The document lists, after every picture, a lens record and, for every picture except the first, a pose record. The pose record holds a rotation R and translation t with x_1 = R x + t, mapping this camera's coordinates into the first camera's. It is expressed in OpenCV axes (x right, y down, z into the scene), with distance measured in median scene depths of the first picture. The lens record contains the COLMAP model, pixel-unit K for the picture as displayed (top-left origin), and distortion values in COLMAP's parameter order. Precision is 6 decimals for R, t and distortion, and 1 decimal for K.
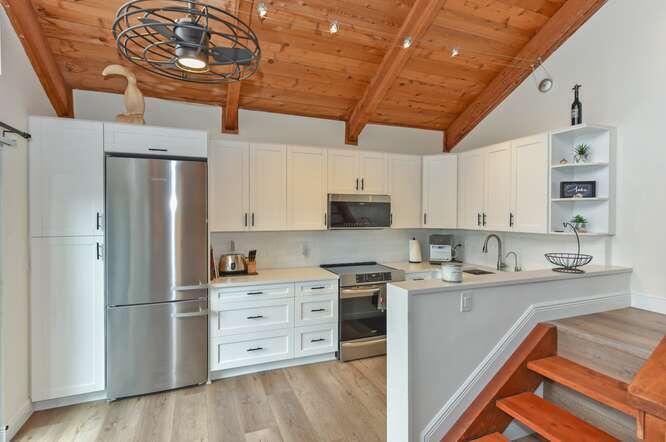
lens RADIAL K [[339.9, 0, 368.2], [0, 339.9, 209.1], [0, 0, 1]] dist [0.015836, -0.002238]
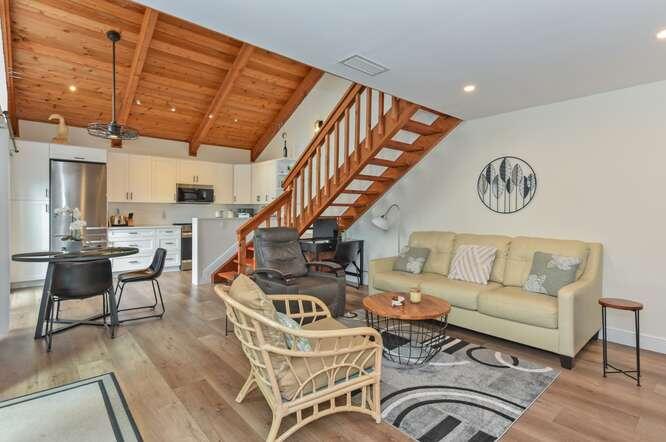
lens RADIAL K [[339.9, 0, 335.6], [0, 339.9, 214.0], [0, 0, 1]] dist [0.015836, -0.002238]
pose [[0.971513, 0.010496, 0.236755, 0.305151], [-0.017993, 0.999402, 0.029529, 0.054812], [-0.236303, -0.032948, 0.971121, -1.083984]]
